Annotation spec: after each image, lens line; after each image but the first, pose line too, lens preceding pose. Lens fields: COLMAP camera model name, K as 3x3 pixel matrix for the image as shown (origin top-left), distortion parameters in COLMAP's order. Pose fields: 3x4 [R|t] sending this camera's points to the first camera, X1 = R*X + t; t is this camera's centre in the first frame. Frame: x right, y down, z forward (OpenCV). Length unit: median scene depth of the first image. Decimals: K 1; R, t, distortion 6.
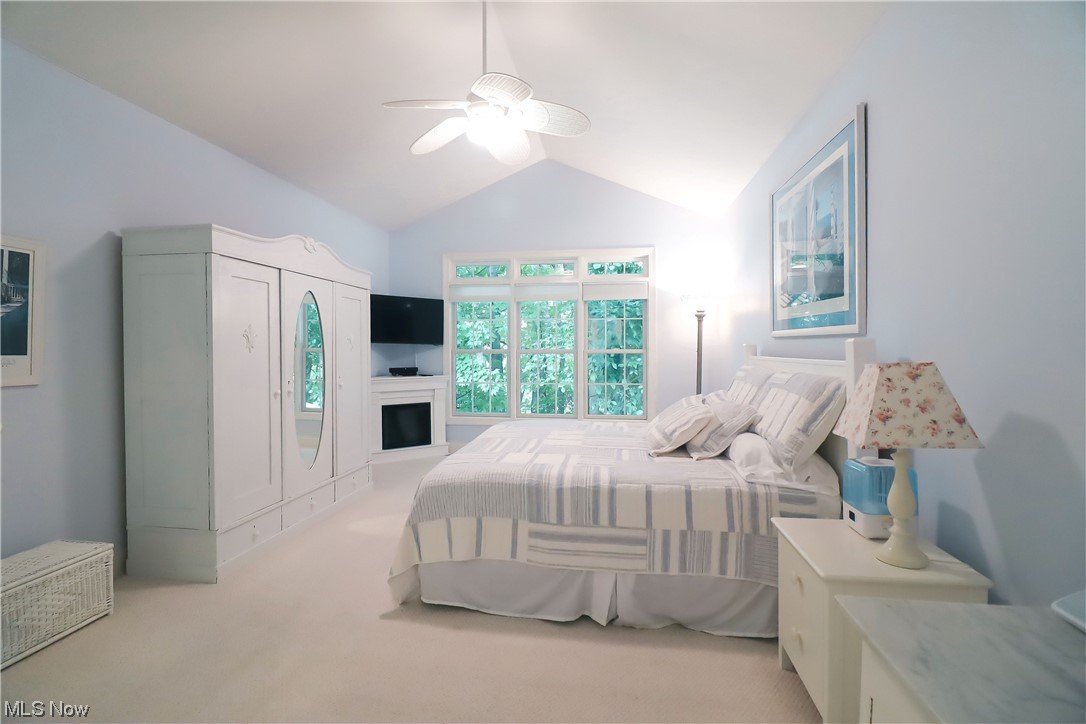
lens RADIAL K [[515.6, 0, 548.3], [0, 515.6, 348.9], [0, 0, 1]] dist [0.001579, -0.012032]
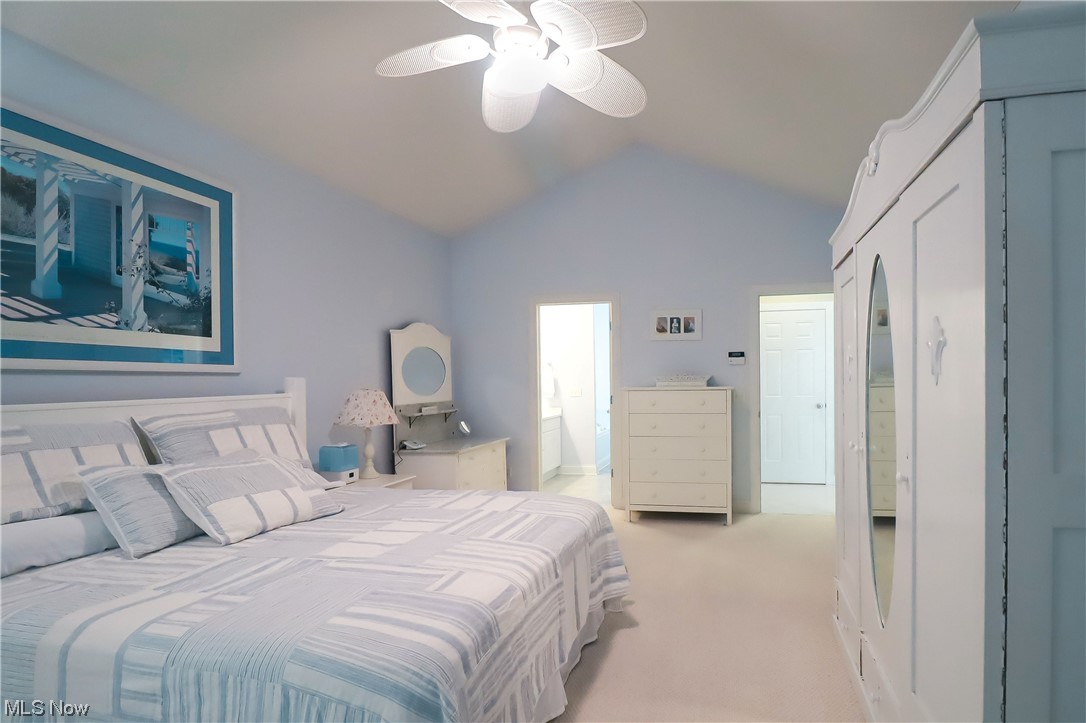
lens RADIAL K [[515.6, 0, 548.3], [0, 515.6, 348.4], [0, 0, 1]] dist [0.001579, -0.012032]
pose [[-0.983172, 0.044487, 0.177184, -0.288965], [0.034702, 0.997716, -0.057947, 0.006421], [-0.179358, -0.050824, -0.982470, 1.797905]]
